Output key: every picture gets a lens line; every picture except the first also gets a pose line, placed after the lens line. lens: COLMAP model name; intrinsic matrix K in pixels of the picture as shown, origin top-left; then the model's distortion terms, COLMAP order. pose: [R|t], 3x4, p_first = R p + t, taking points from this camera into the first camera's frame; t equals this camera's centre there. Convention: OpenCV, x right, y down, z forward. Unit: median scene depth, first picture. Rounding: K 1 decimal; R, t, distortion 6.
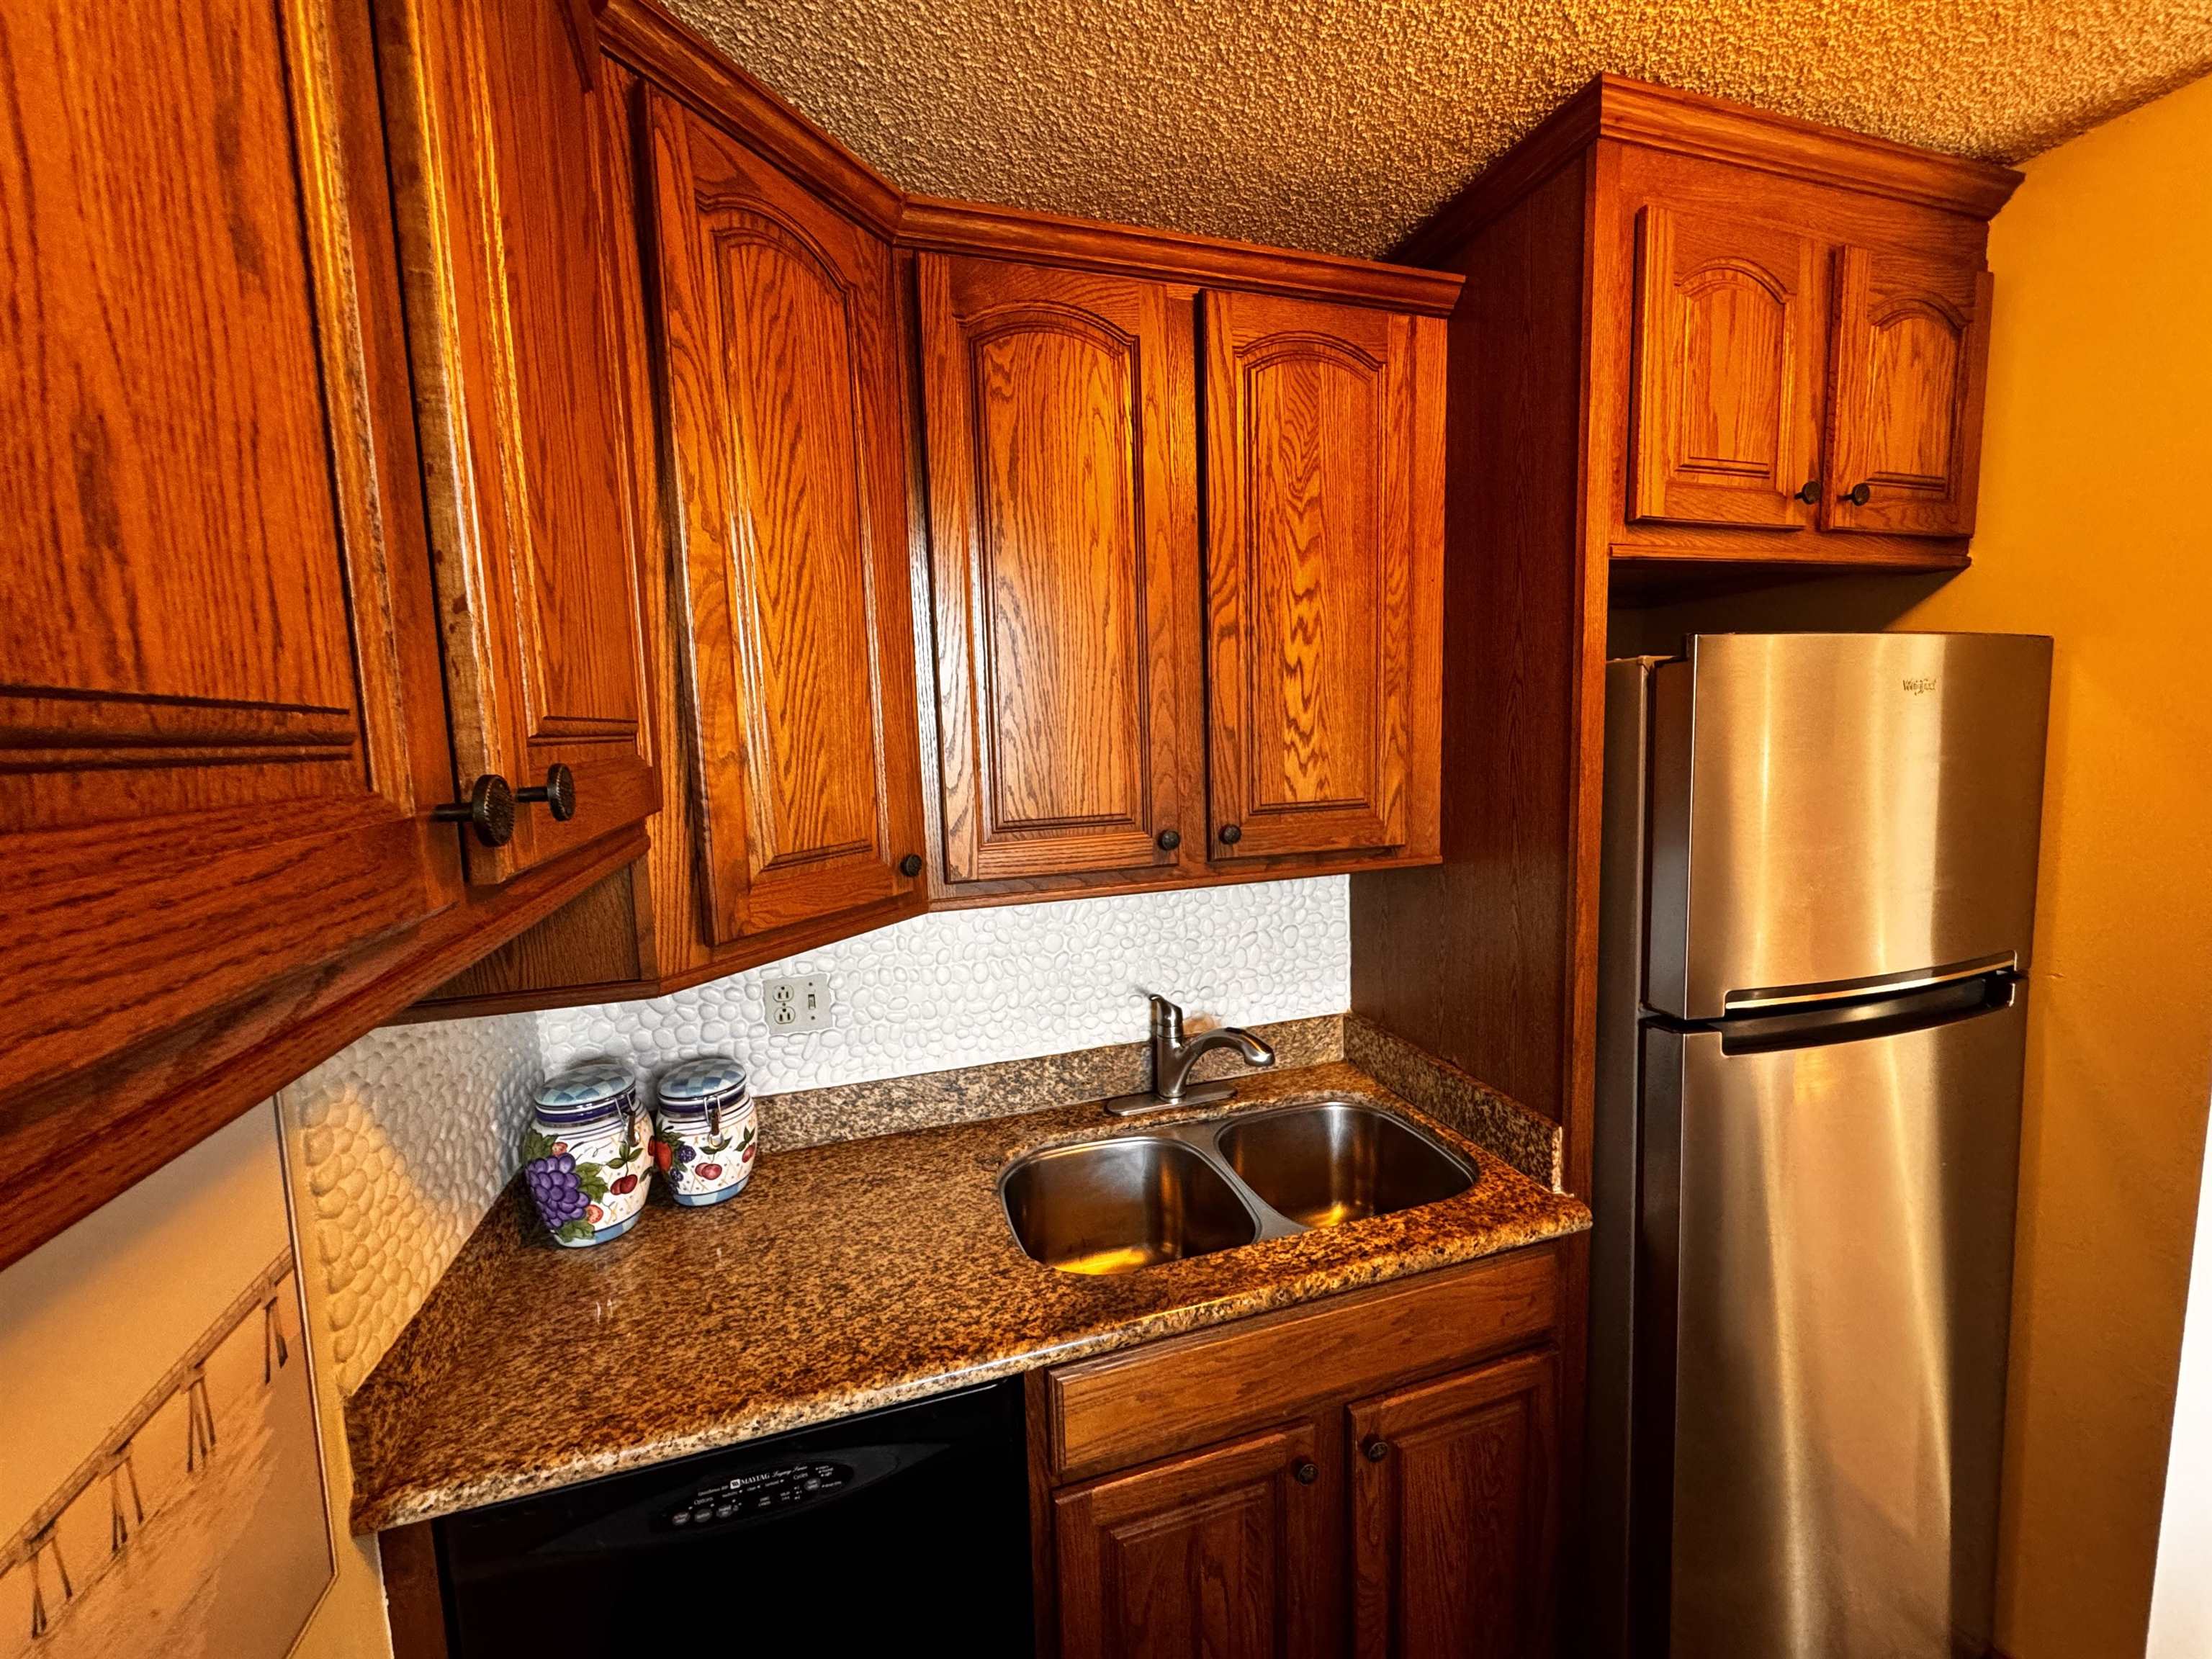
lens RADIAL K [[888.4, 0, 1106.1], [0, 888.4, 826.9], [0, 0, 1]] dist [-0.000186, 0.000019]
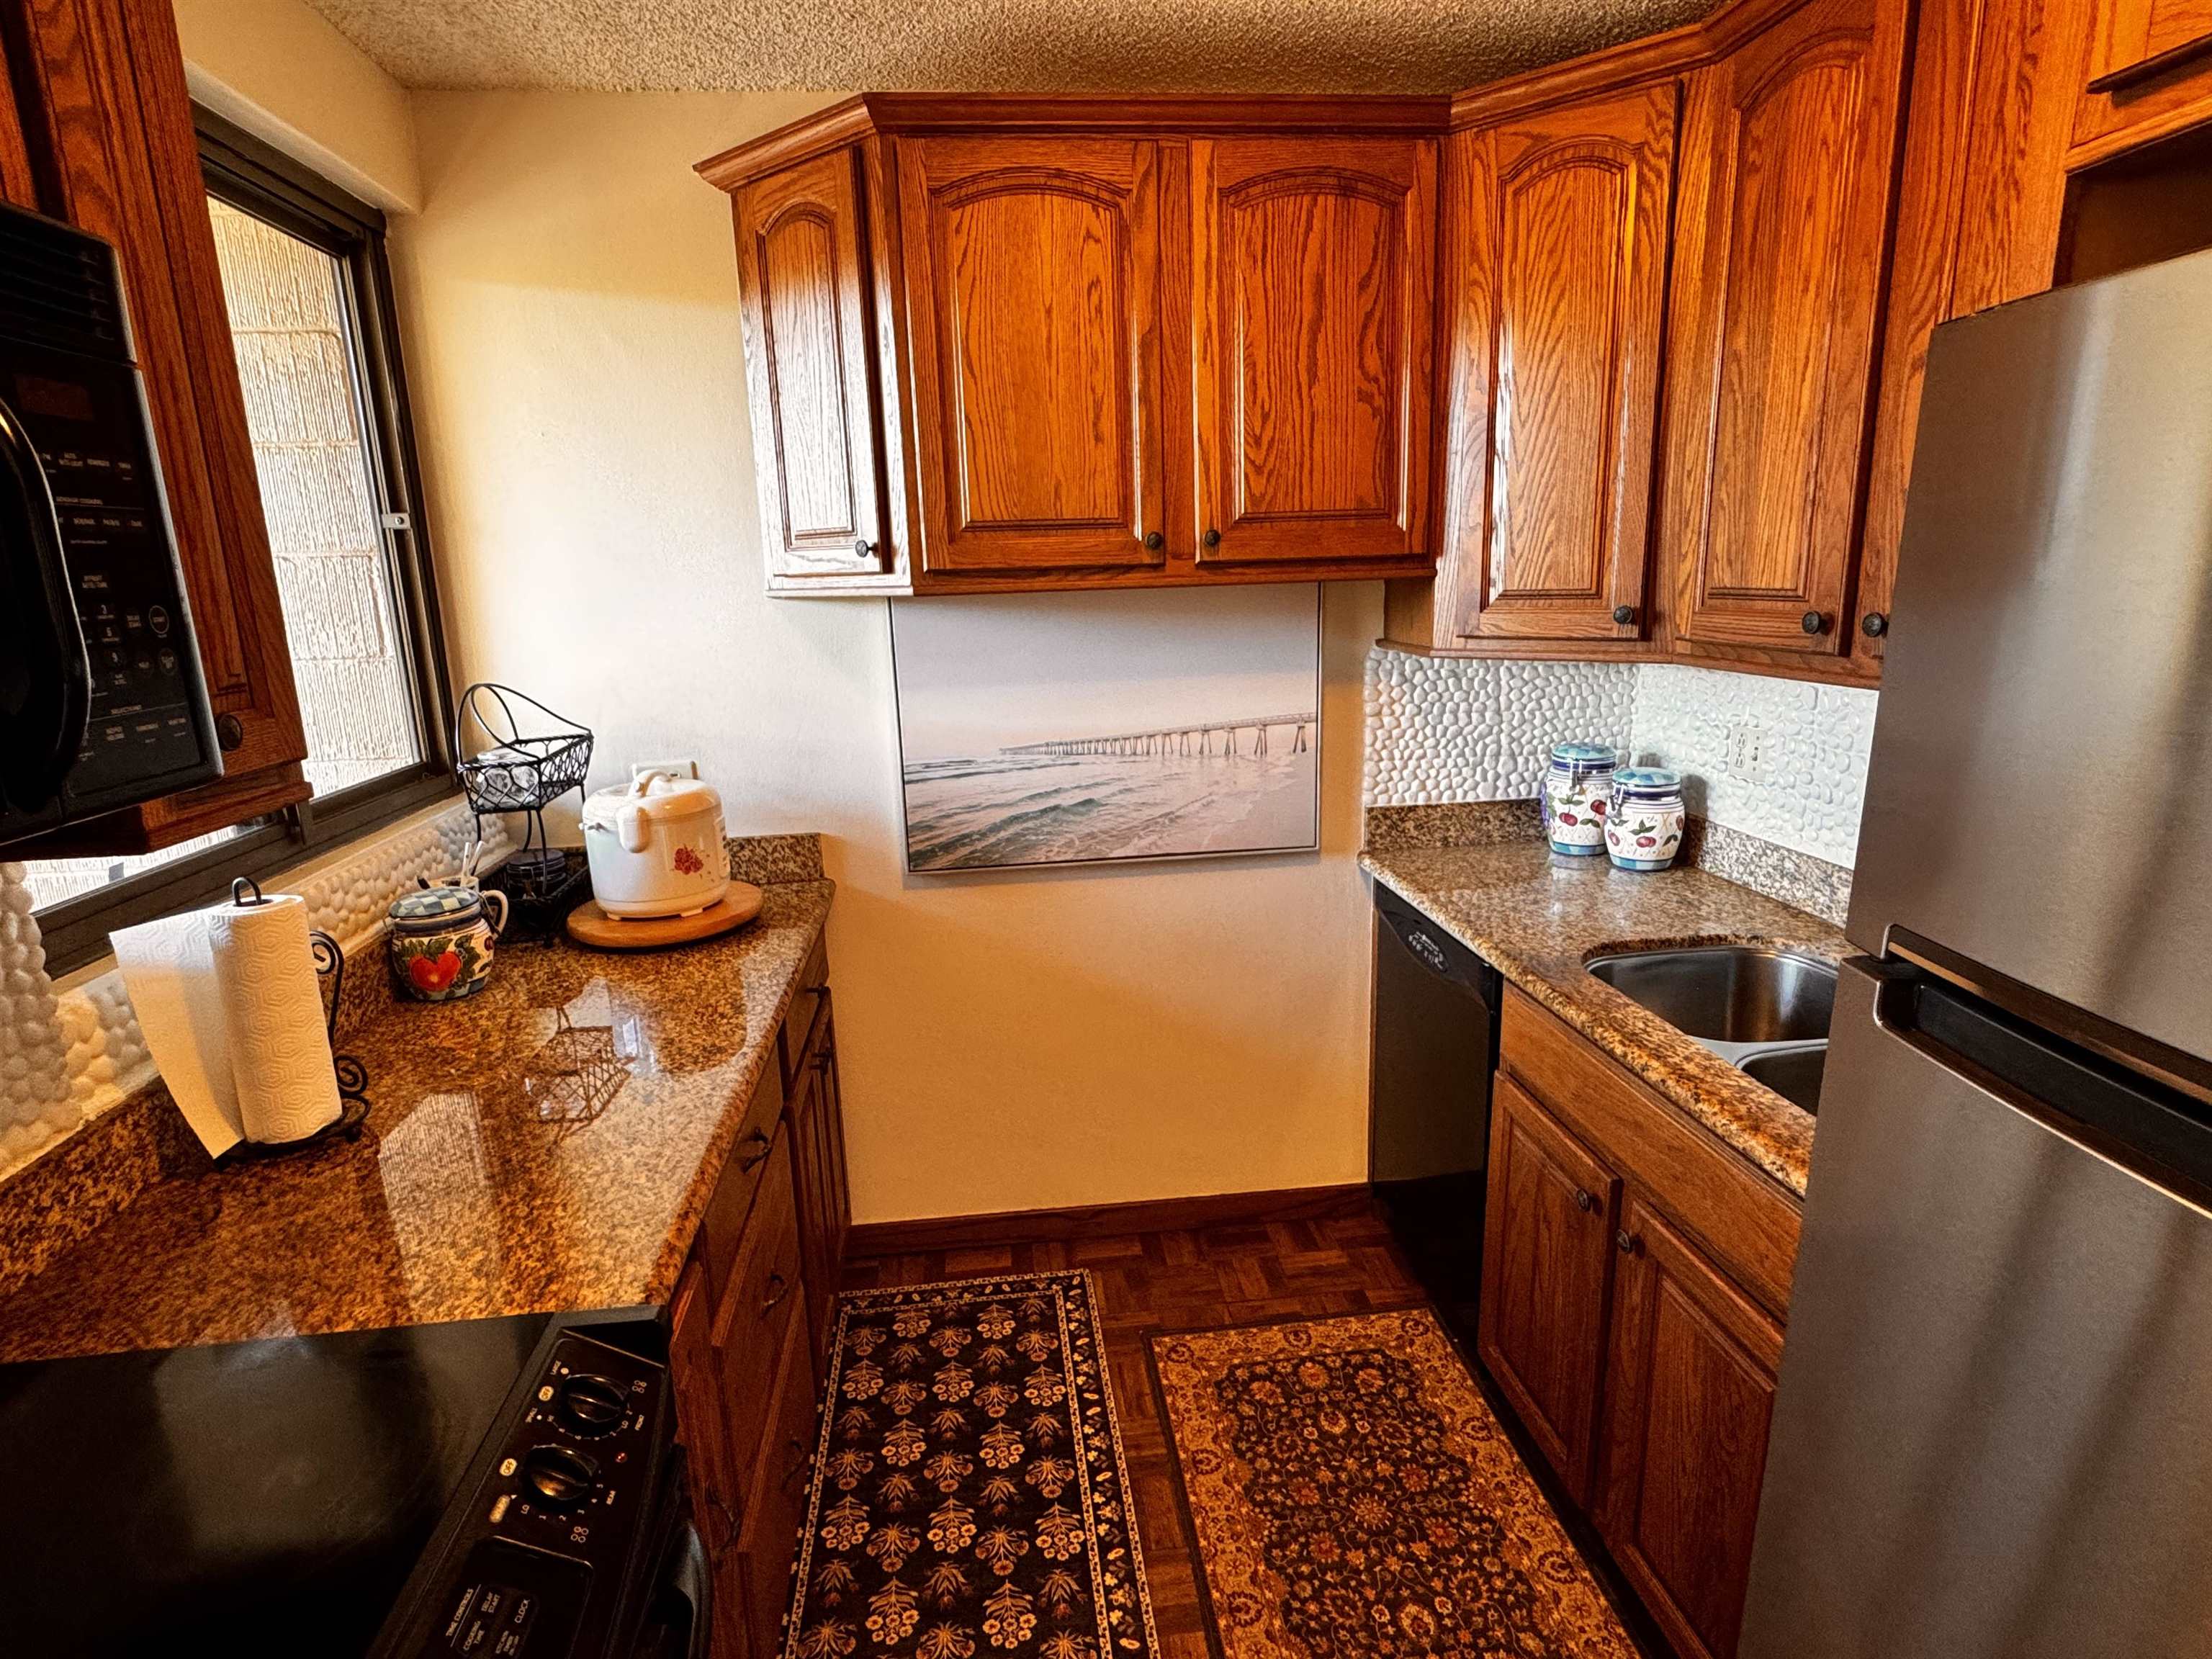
lens RADIAL K [[1163.2, 0, 1104.5], [0, 1163.2, 829.6], [0, 0, 1]] dist [-0.000064, 0.000173]
pose [[-0.188310, 0.252751, -0.949029, 1.495787], [-0.074906, 0.959806, 0.270485, -0.052763], [0.979249, 0.122023, -0.161809, 0.562540]]
